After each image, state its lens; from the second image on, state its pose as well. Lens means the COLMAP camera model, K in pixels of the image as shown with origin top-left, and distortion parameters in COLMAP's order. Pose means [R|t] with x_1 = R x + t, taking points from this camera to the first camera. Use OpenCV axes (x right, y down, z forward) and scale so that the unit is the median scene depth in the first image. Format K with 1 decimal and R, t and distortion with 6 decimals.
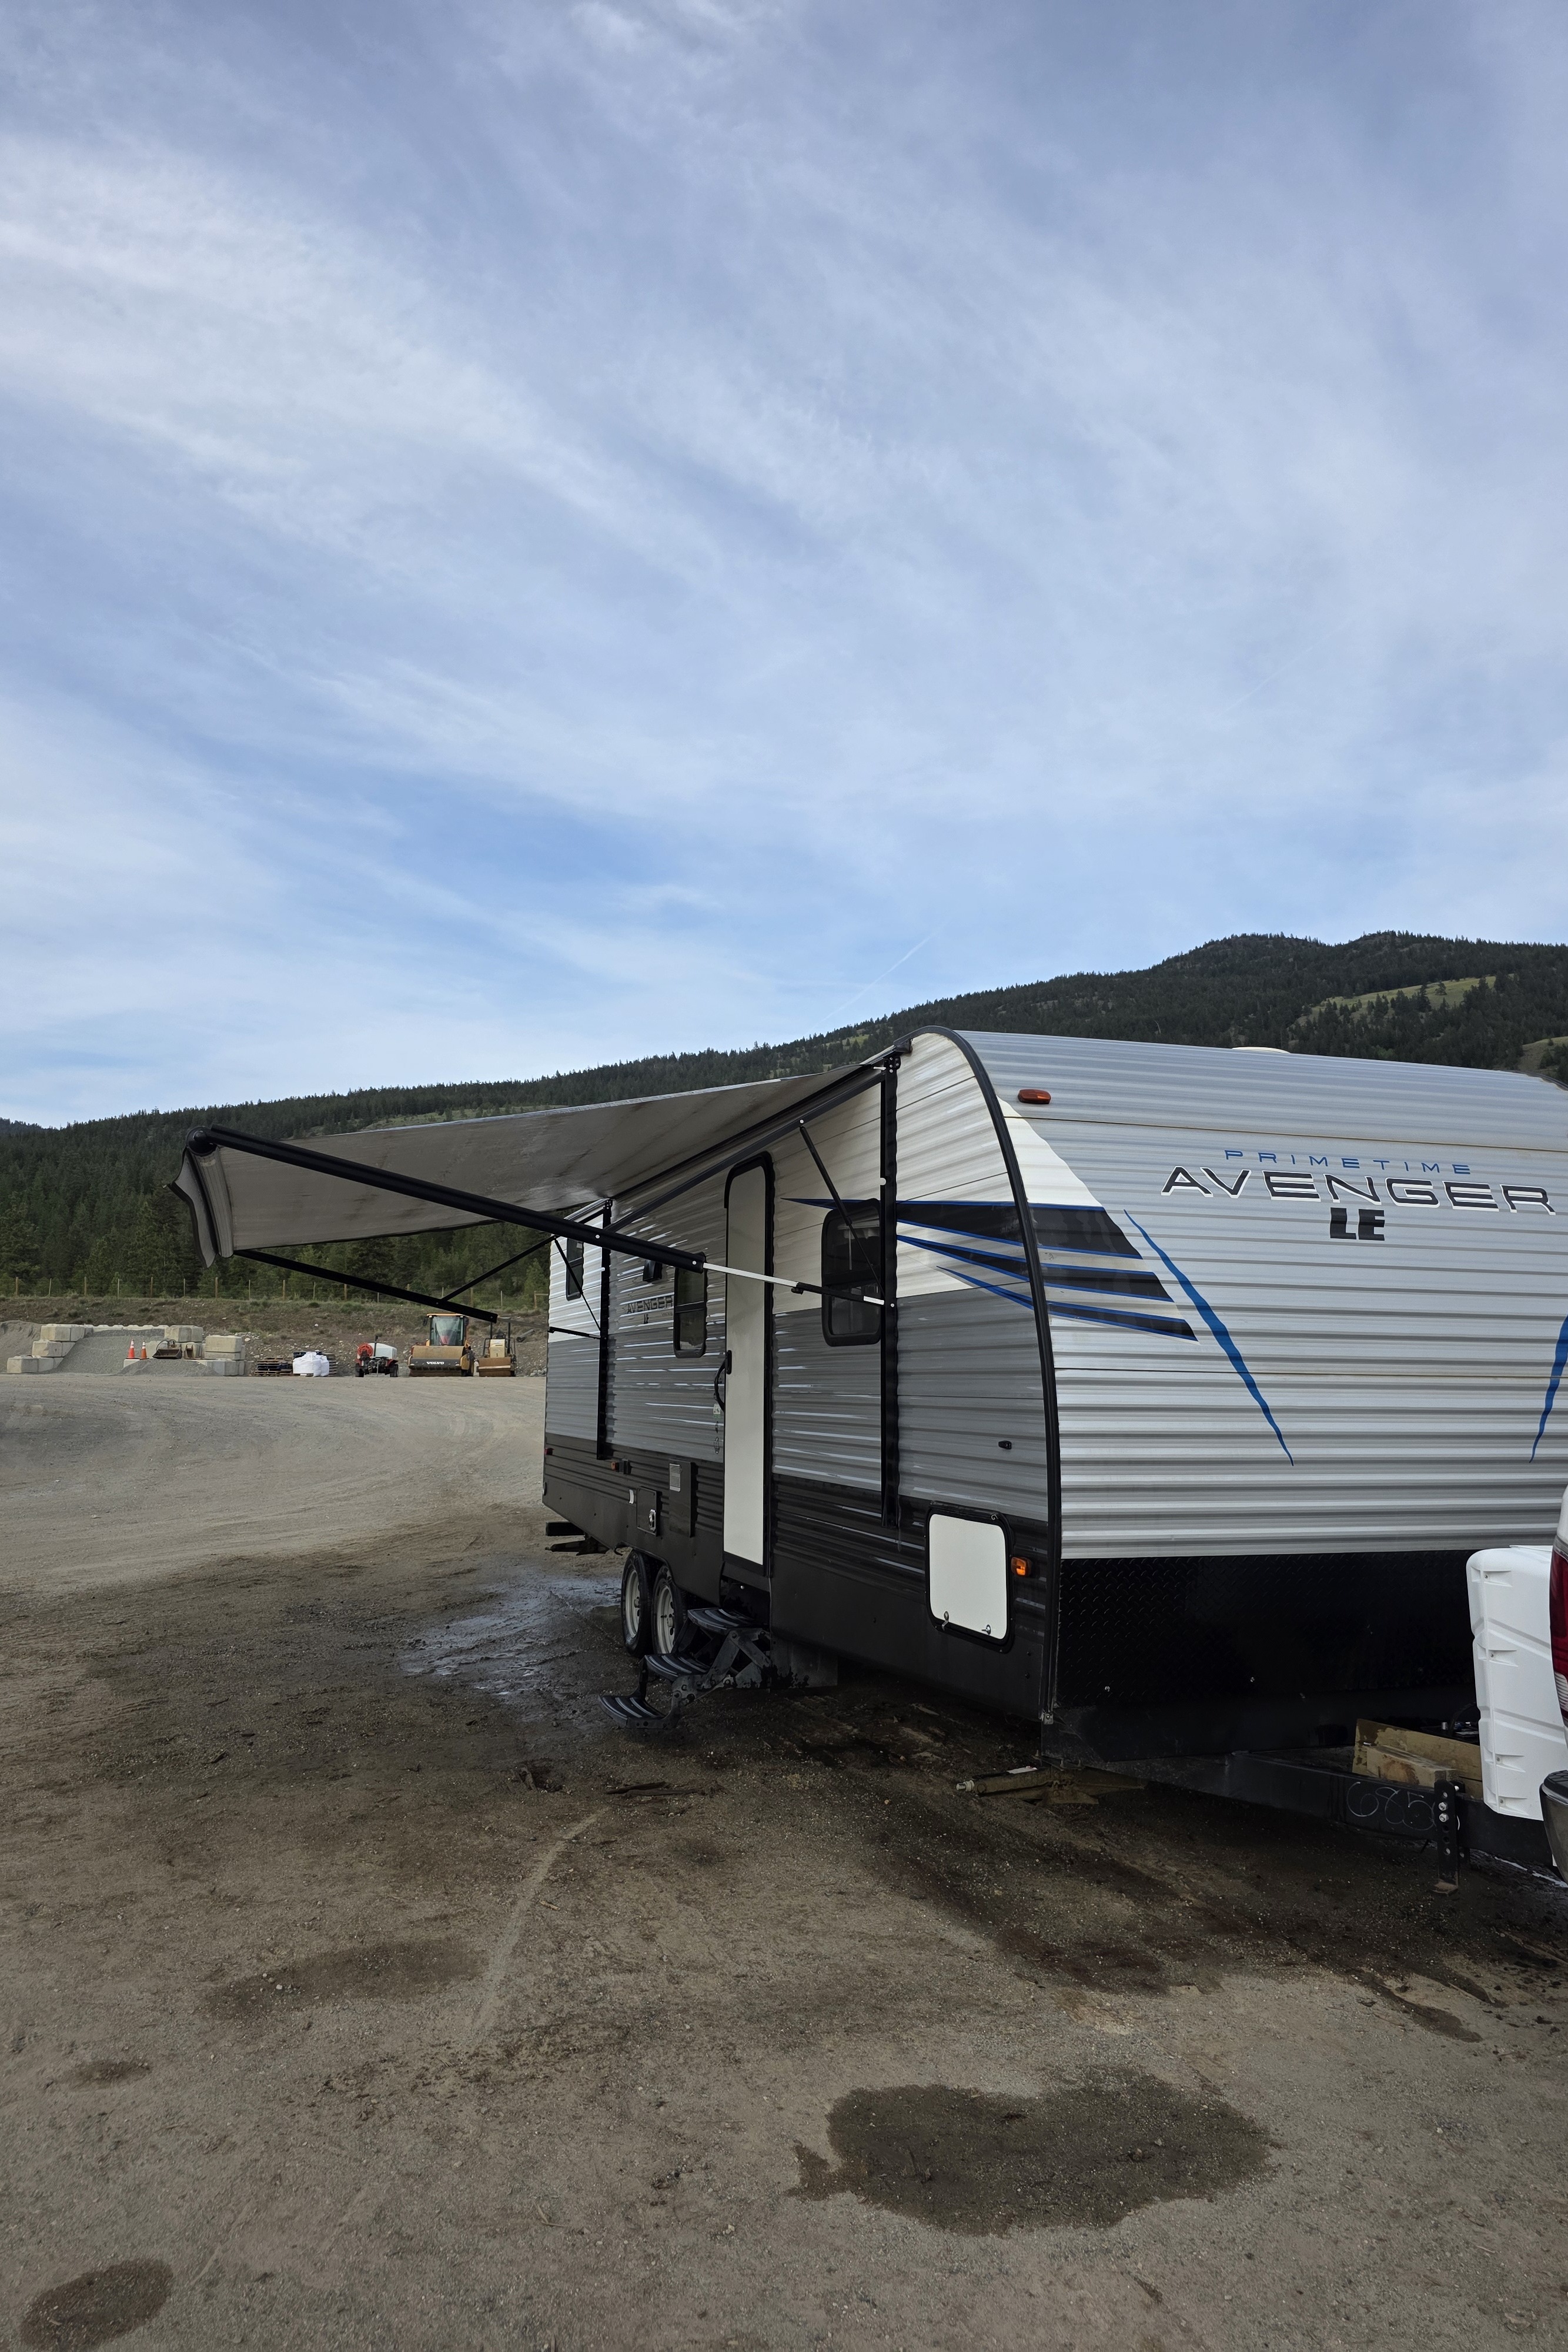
lens RADIAL K [[1571.8, 0, 784.0], [0, 1571.8, 1176.0], [0, 0, 1]] dist [0.066437, -0.048203]
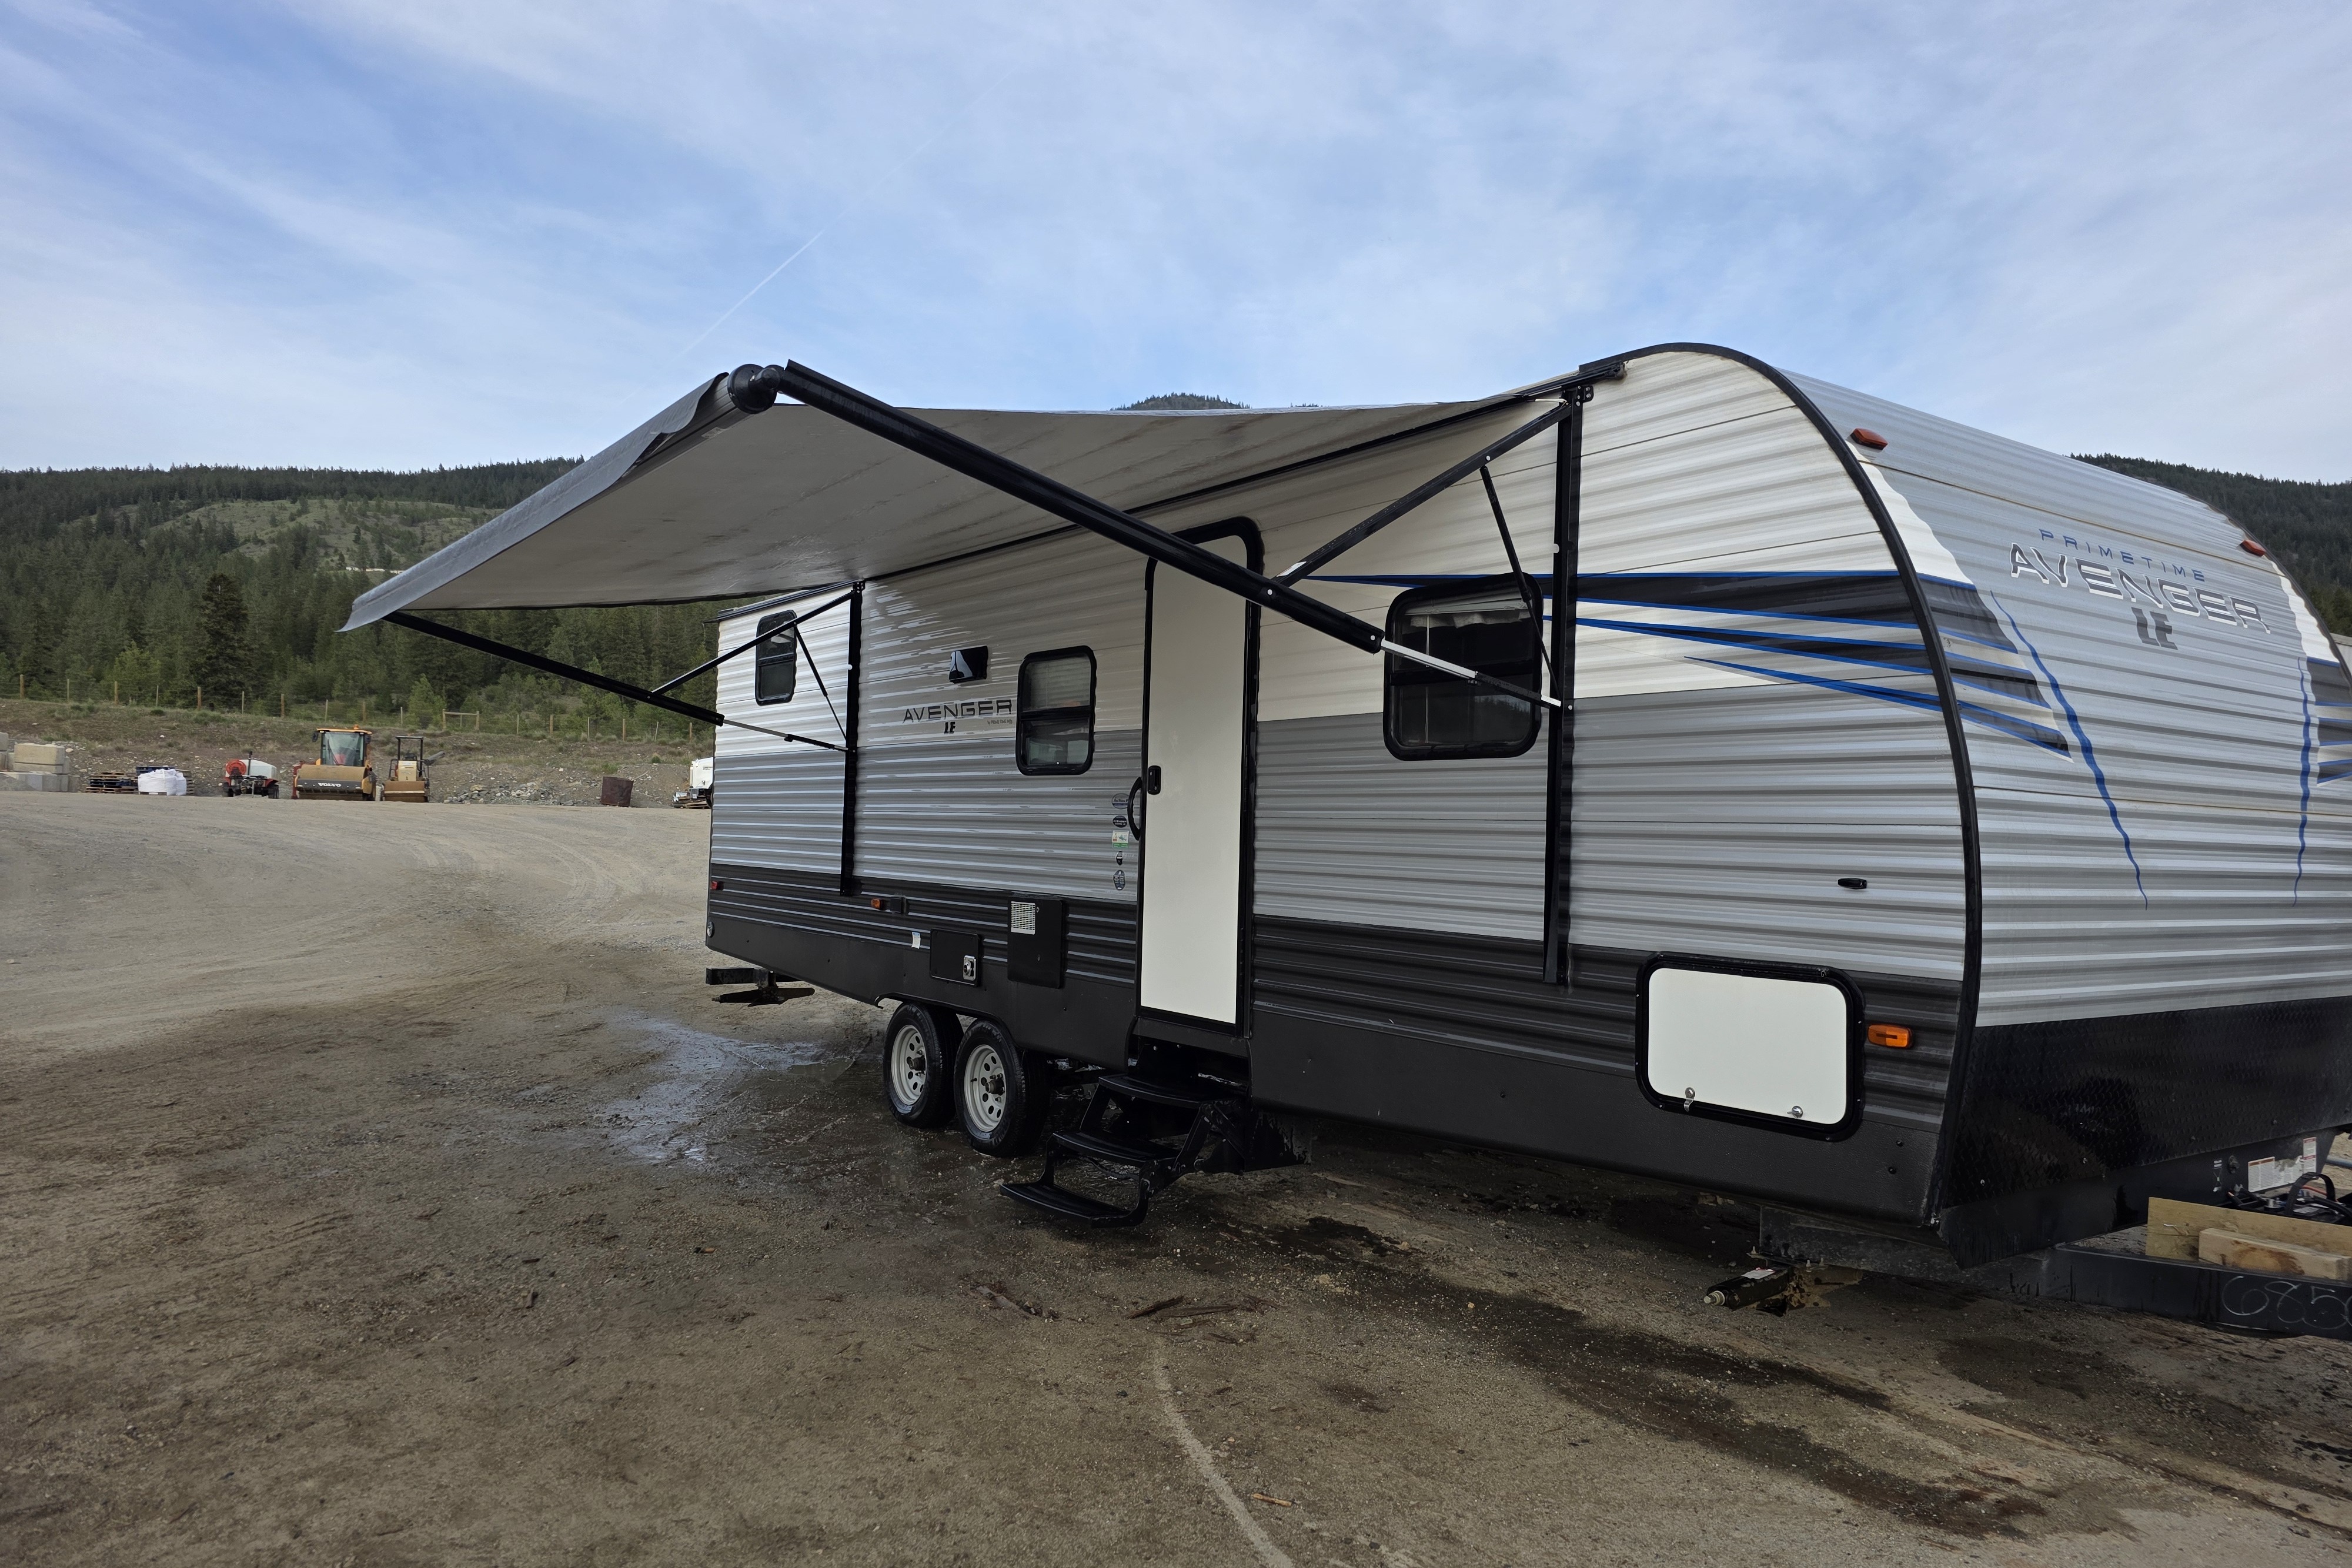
lens RADIAL K [[1571.8, 0, 1176.0], [0, 1571.8, 784.0], [0, 0, 1]] dist [0.066437, -0.048203]
pose [[0.956279, 0.027891, 0.291124, -0.344199], [-0.058626, 0.993518, 0.097390, 0.054629], [-0.286521, -0.110199, 0.951715, 0.298212]]
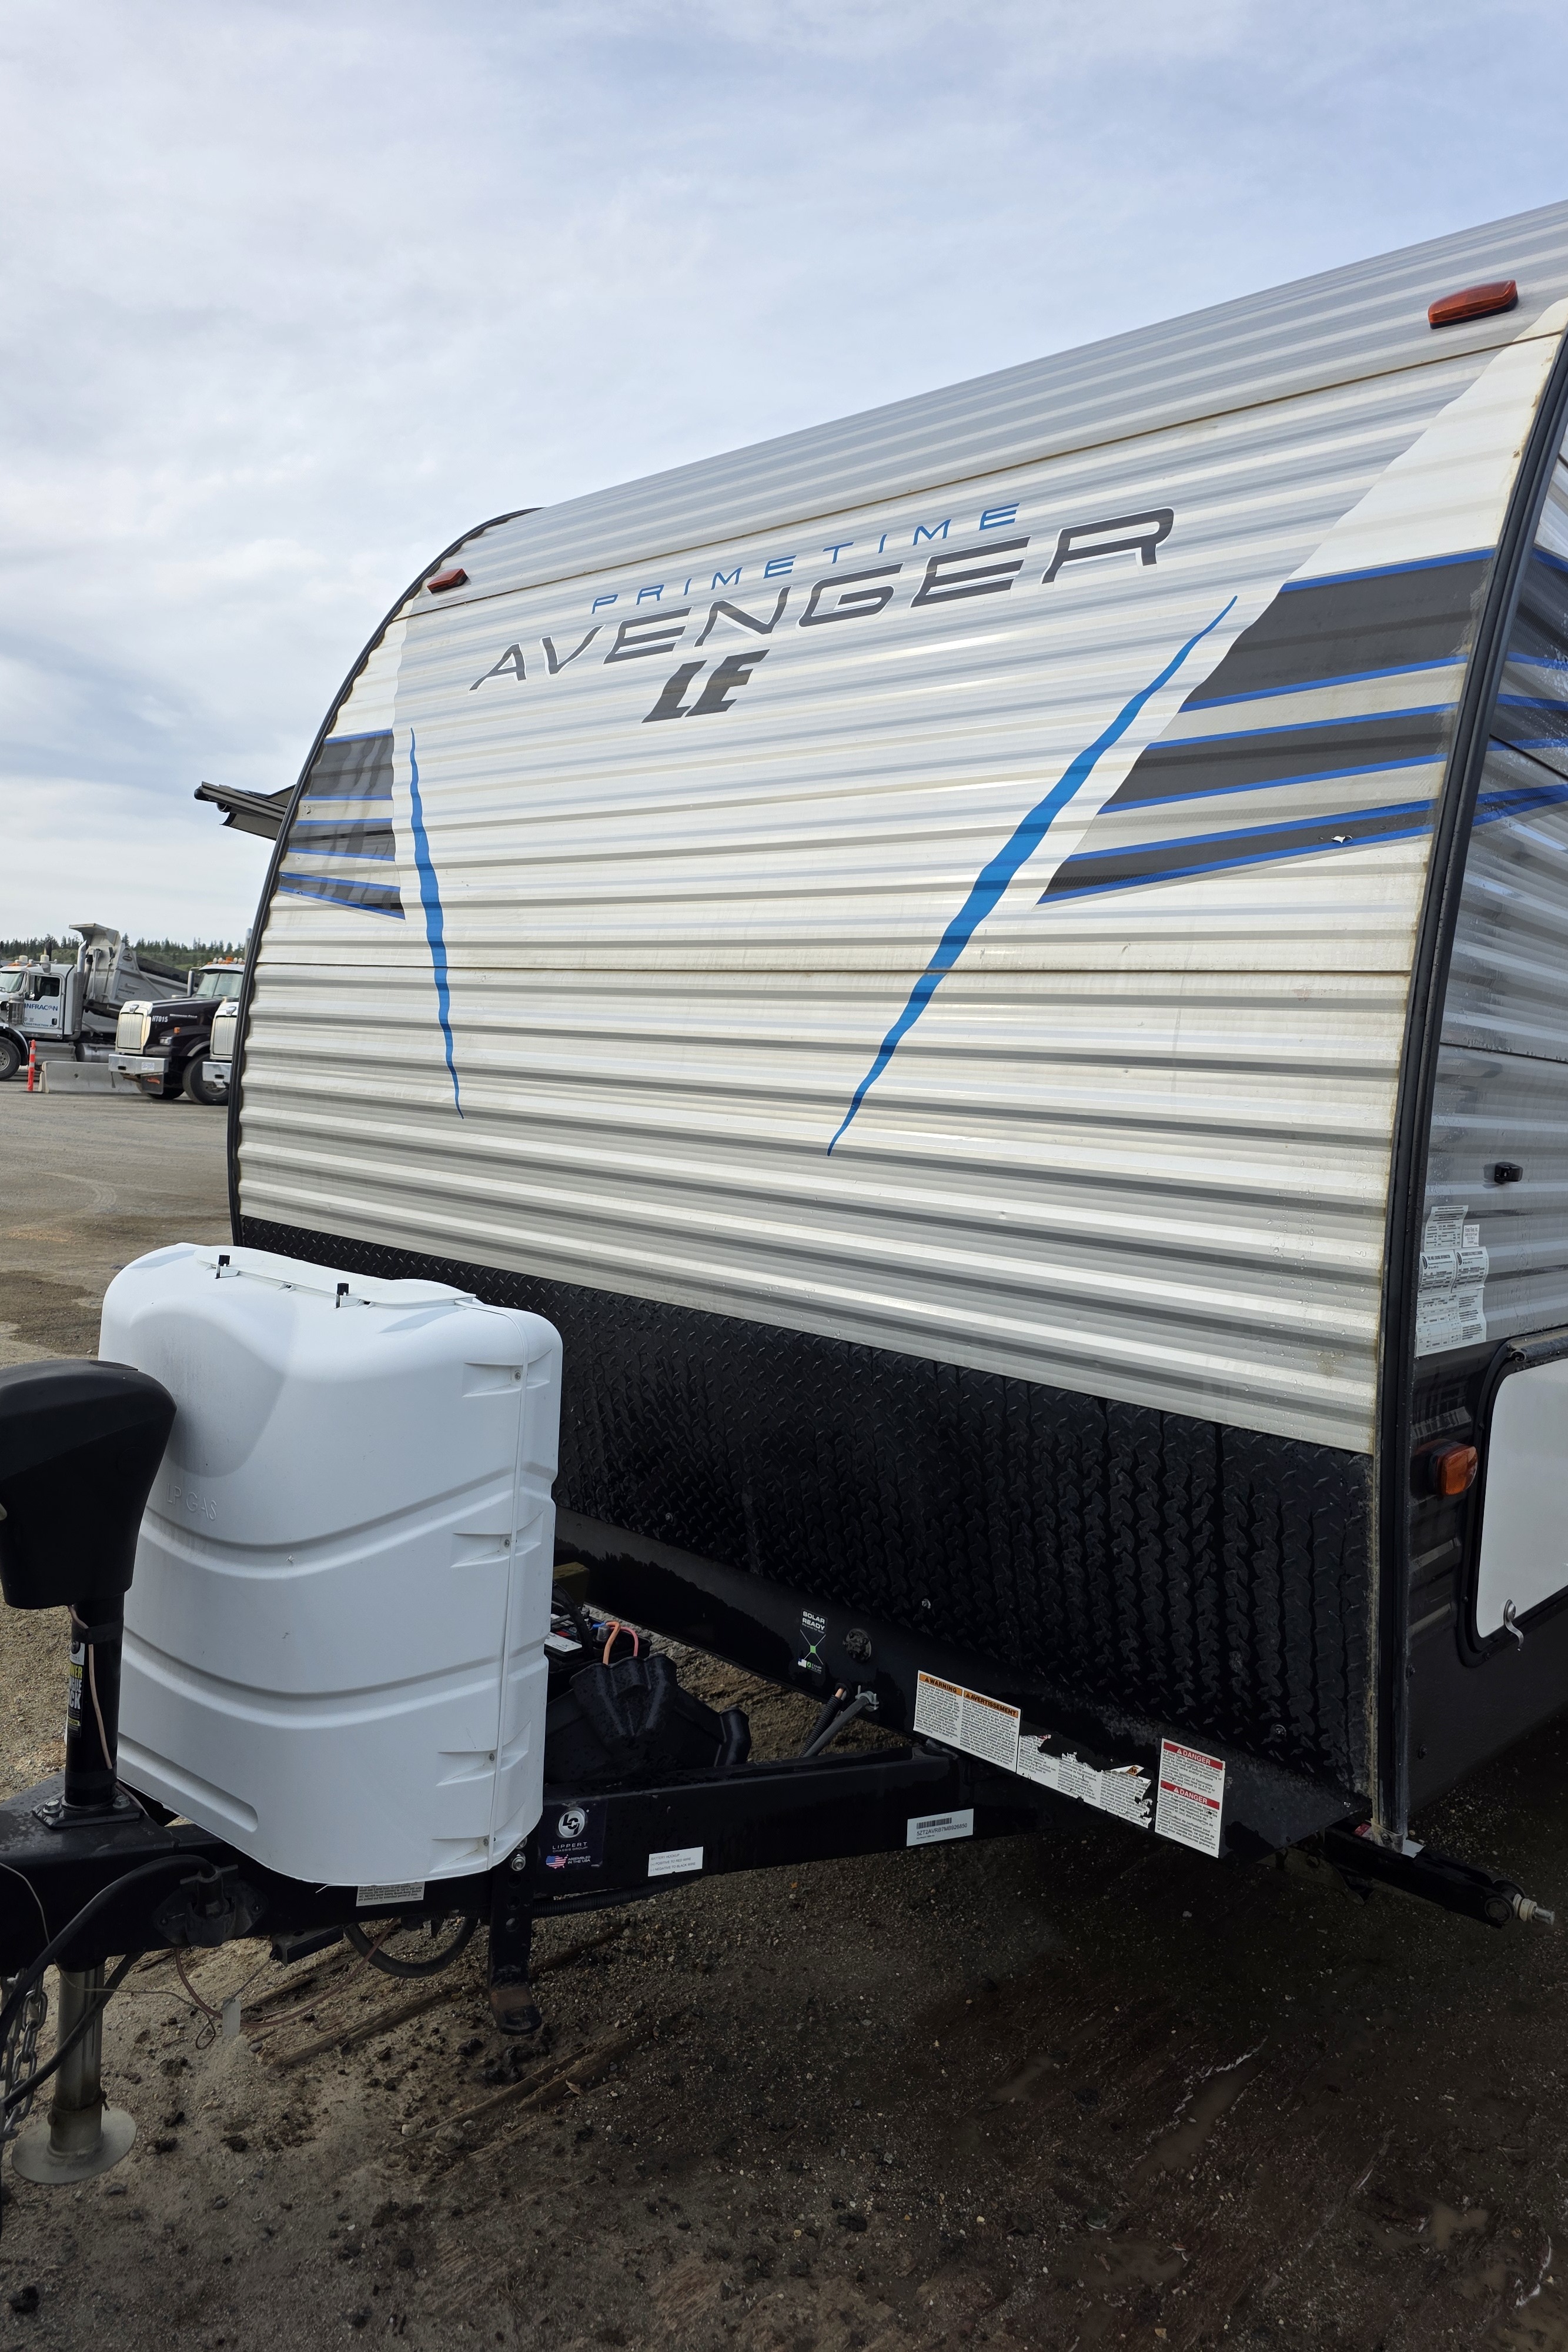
lens RADIAL K [[1571.8, 0, 784.0], [0, 1571.8, 1176.0], [0, 0, 1]] dist [0.066437, -0.048203]
pose [[0.499210, 0.076302, -0.863115, 0.753465], [0.039800, 0.993045, 0.110808, 0.119981], [0.865567, -0.089668, 0.492701, 0.678775]]
